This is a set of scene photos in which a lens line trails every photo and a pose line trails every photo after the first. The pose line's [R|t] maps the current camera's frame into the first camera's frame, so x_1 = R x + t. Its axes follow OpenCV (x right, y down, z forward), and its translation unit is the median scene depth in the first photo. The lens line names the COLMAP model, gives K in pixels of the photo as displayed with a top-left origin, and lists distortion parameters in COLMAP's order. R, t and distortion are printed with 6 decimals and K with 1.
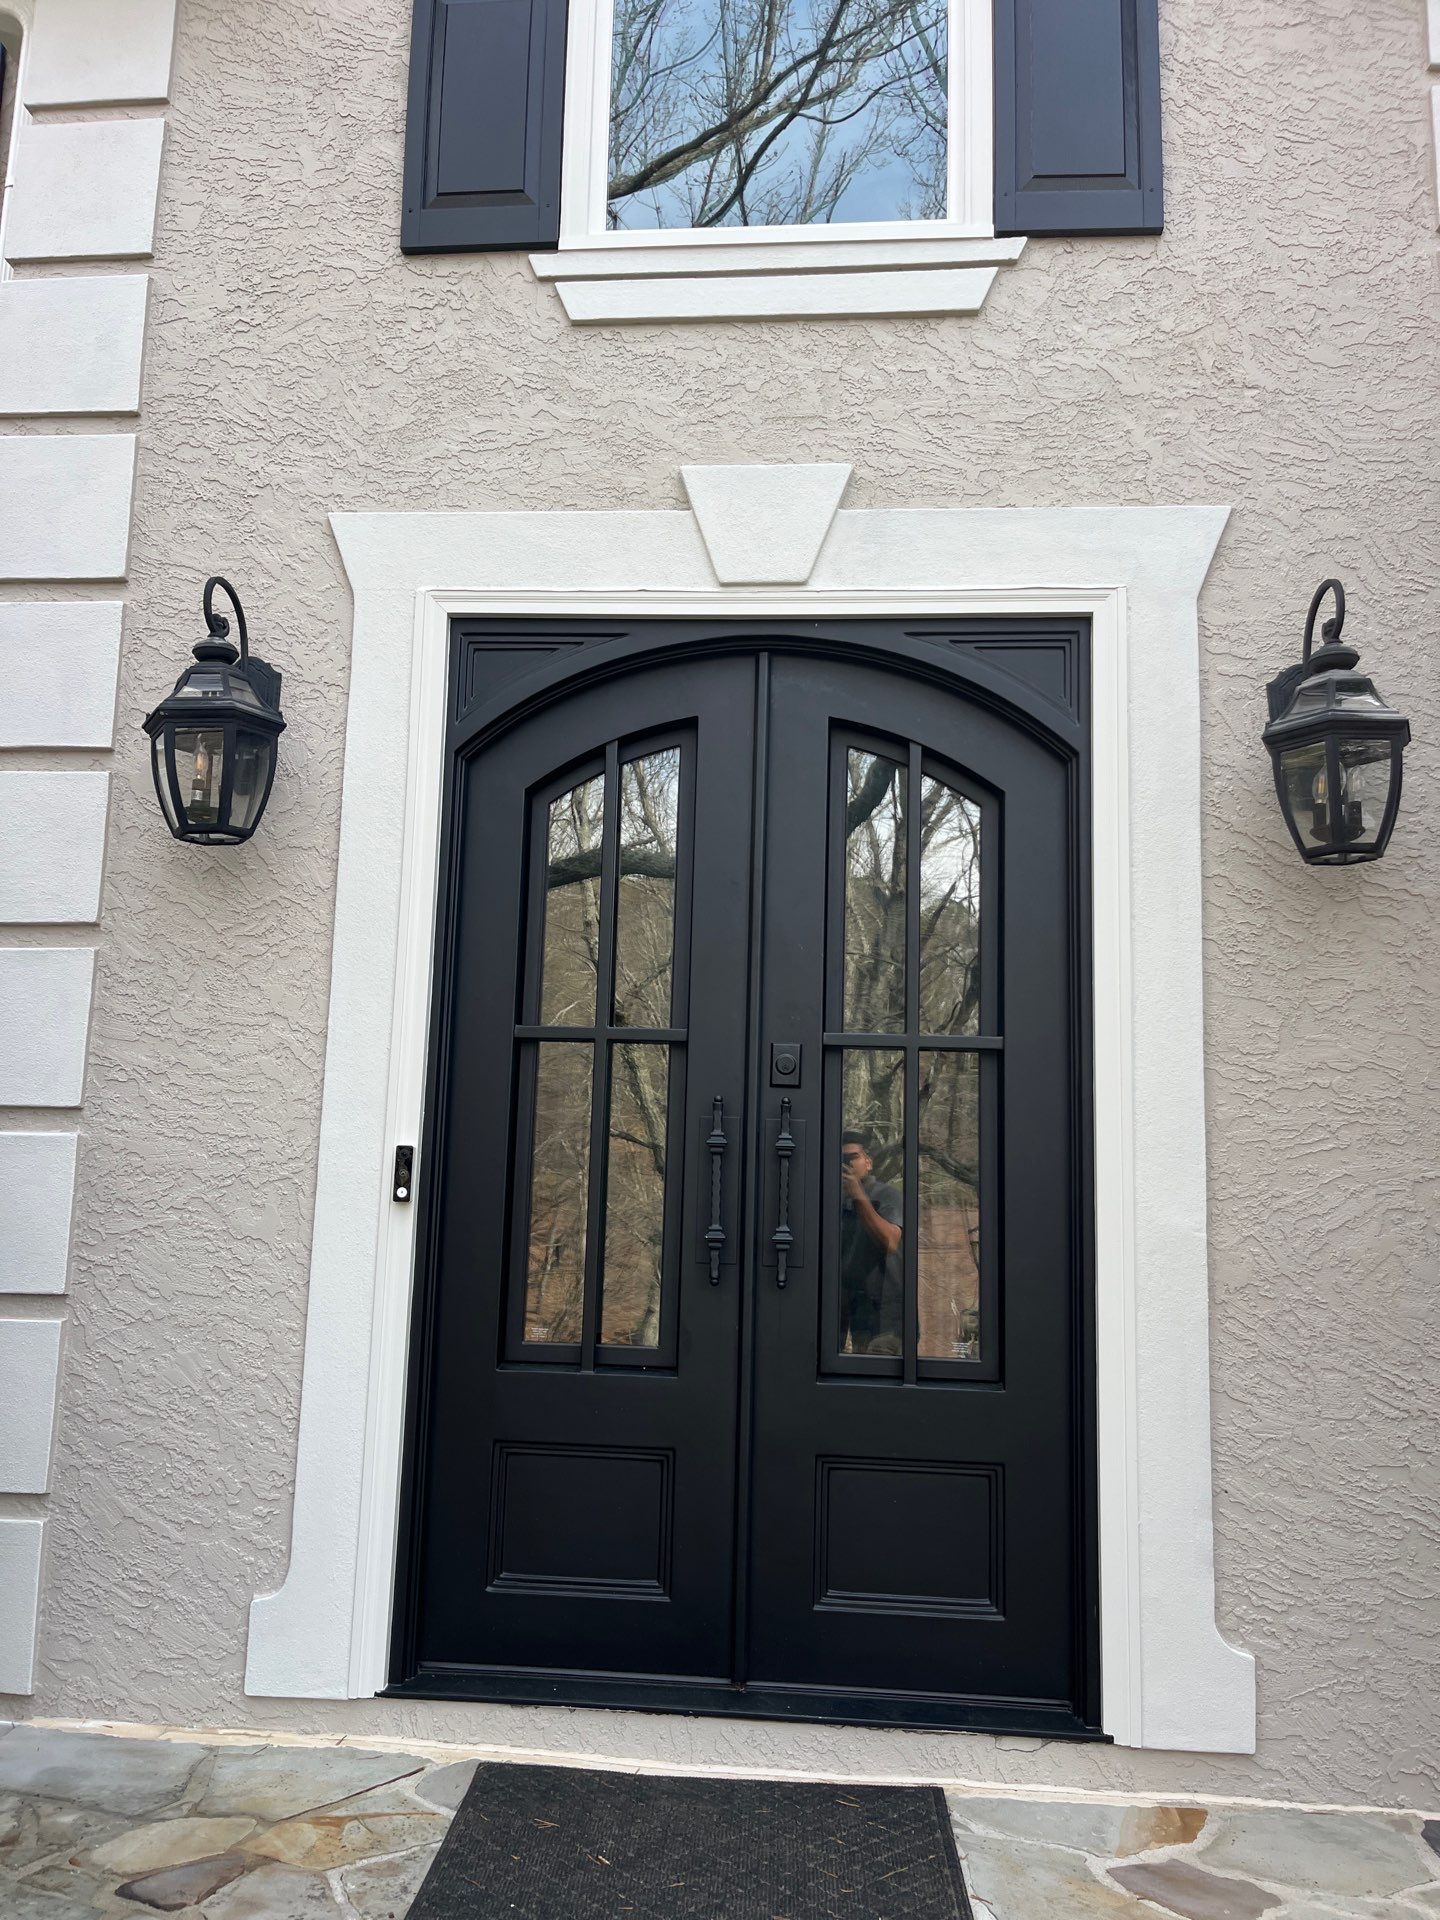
lens RADIAL K [[1406.1, 0, 713.1], [0, 1406.1, 943.8], [0, 0, 1]] dist [0.069145, -0.092475]
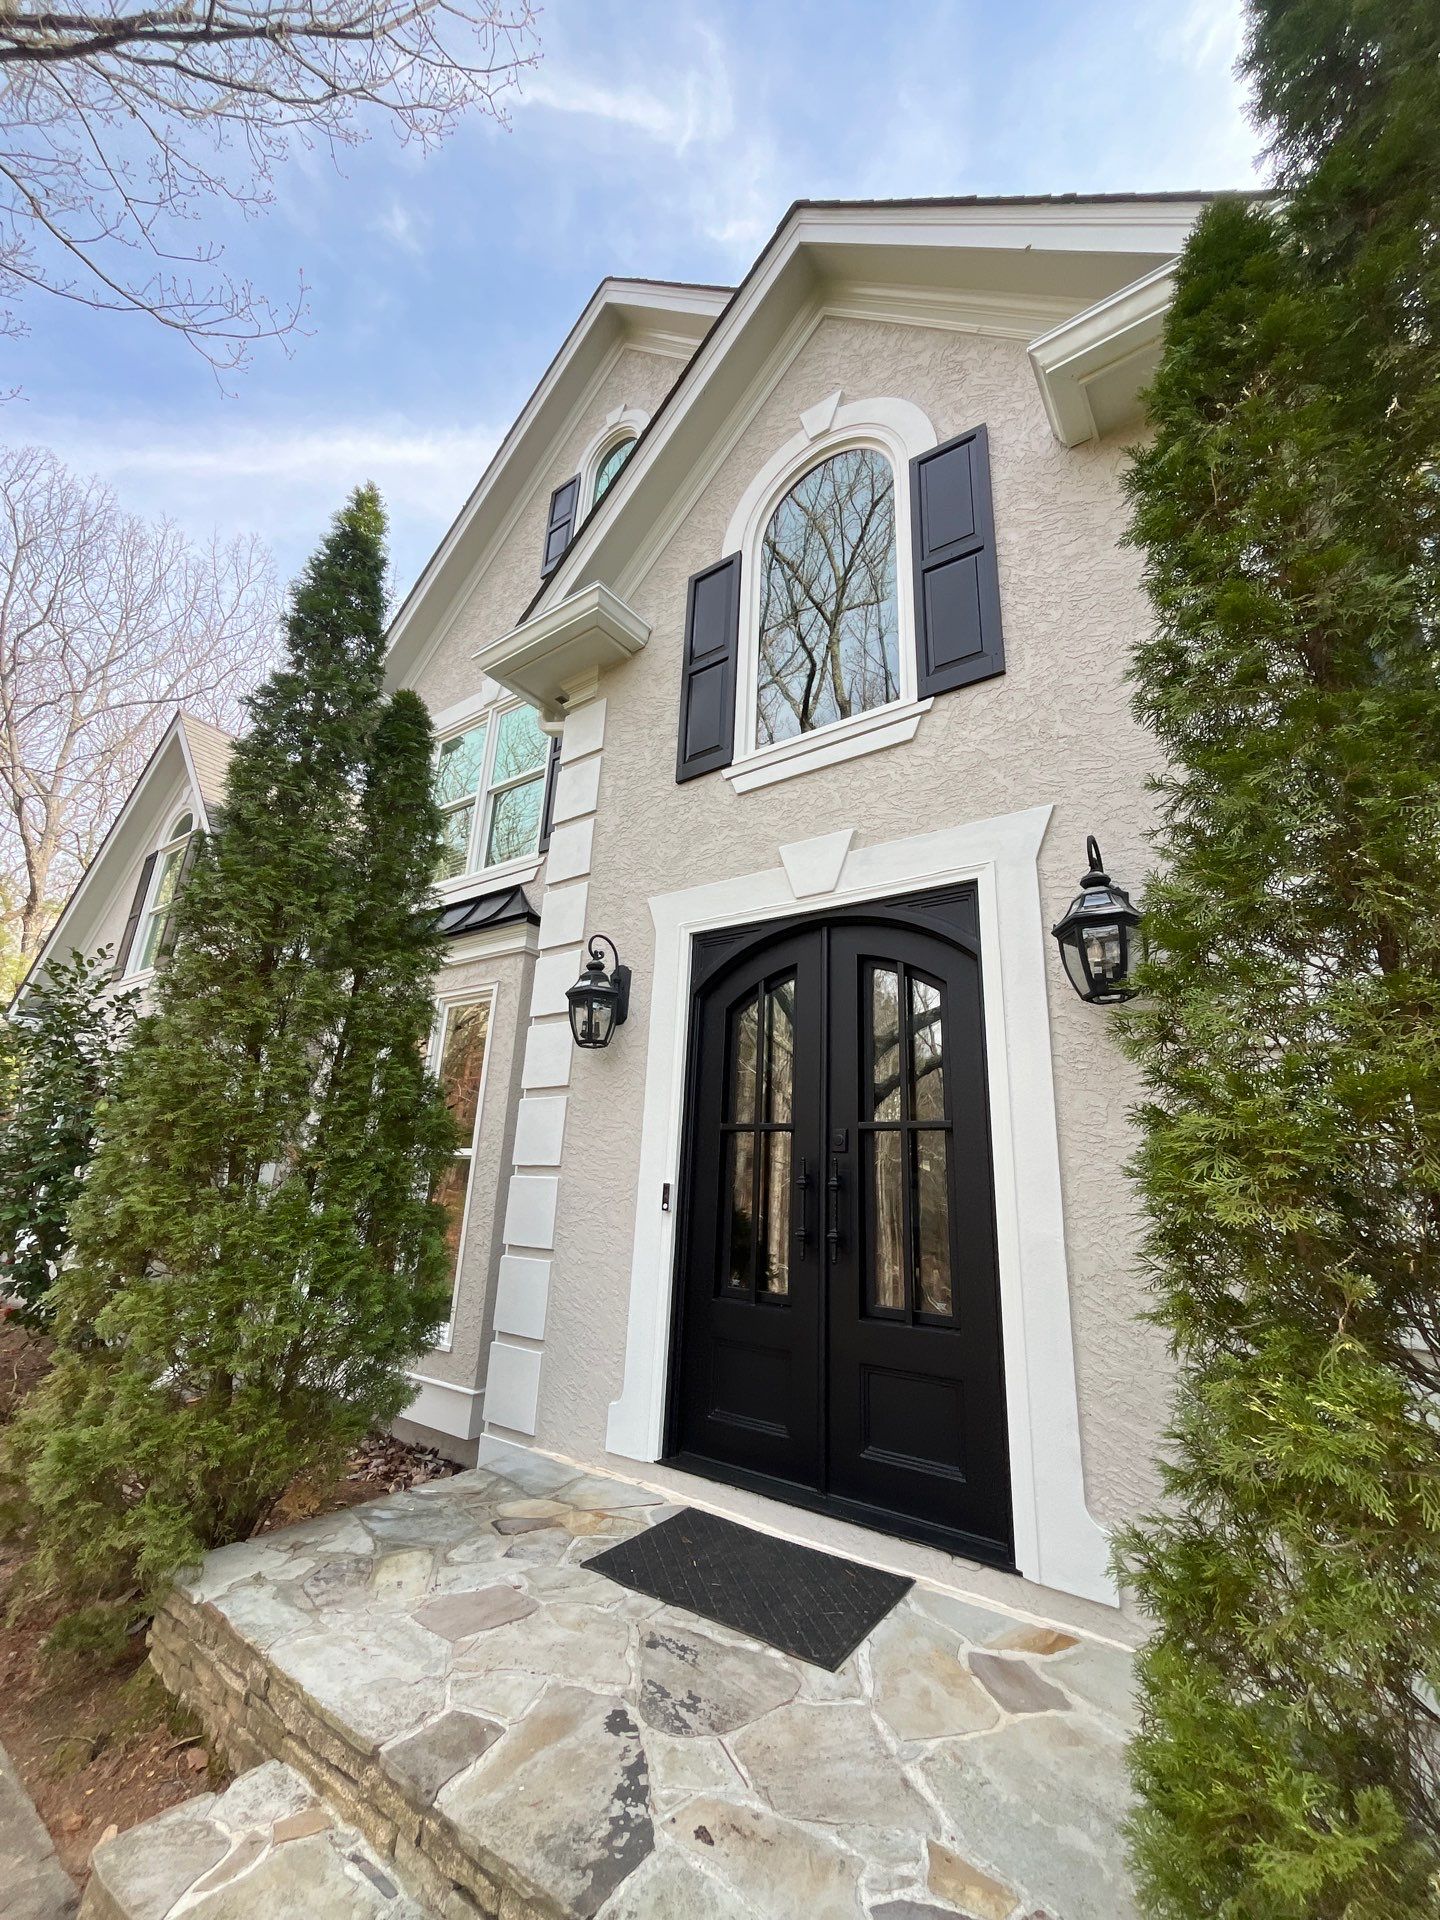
lens RADIAL K [[763.1, 0, 732.5], [0, 763.1, 947.4], [0, 0, 1]] dist [-0.001735, -0.001190]
pose [[0.860513, -0.148271, -0.487374, 0.449969], [0.059725, 0.979472, -0.192528, 0.021046], [0.505915, 0.136564, 0.851704, 0.025330]]
